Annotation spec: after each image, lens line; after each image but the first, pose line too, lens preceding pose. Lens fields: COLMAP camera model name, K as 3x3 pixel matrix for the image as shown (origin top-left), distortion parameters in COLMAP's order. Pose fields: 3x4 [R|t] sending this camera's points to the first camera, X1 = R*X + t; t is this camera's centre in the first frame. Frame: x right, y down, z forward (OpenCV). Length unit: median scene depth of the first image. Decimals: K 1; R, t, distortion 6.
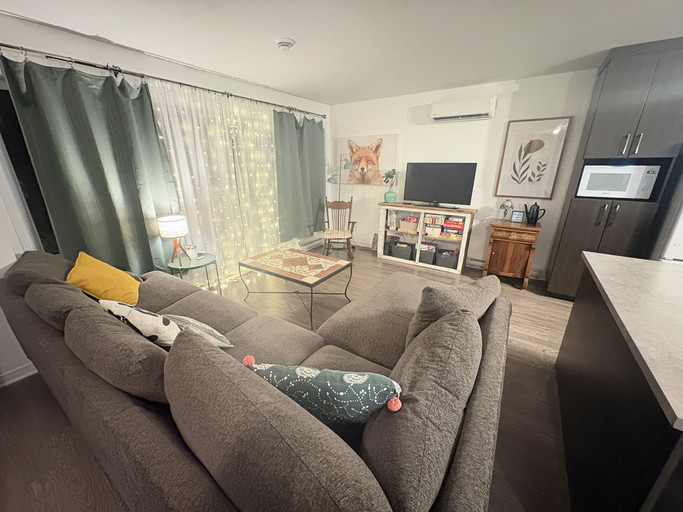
lens RADIAL K [[271.5, 0, 343.8], [0, 271.5, 256.1], [0, 0, 1]] dist [0.000719, -0.000606]
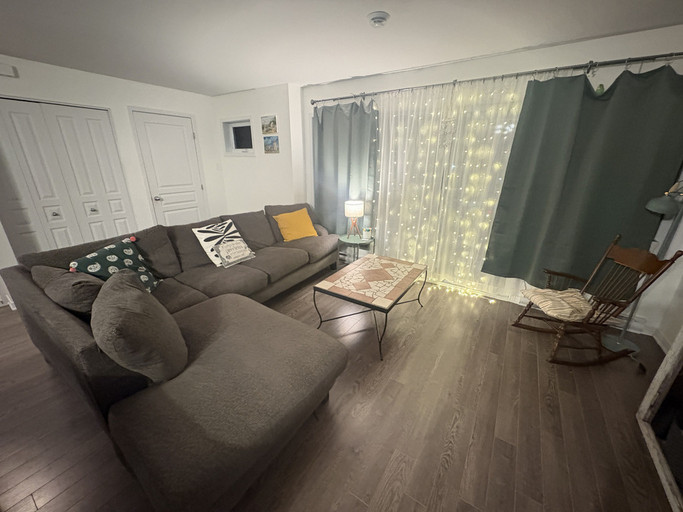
lens RADIAL K [[271.5, 0, 341.9], [0, 271.5, 256.6], [0, 0, 1]] dist [0.000719, -0.000606]
pose [[0.001868, 0.336479, -0.941689, 0.729885], [-0.333305, 0.888053, 0.316653, -0.317218], [0.942817, 0.313278, 0.113809, 0.914643]]
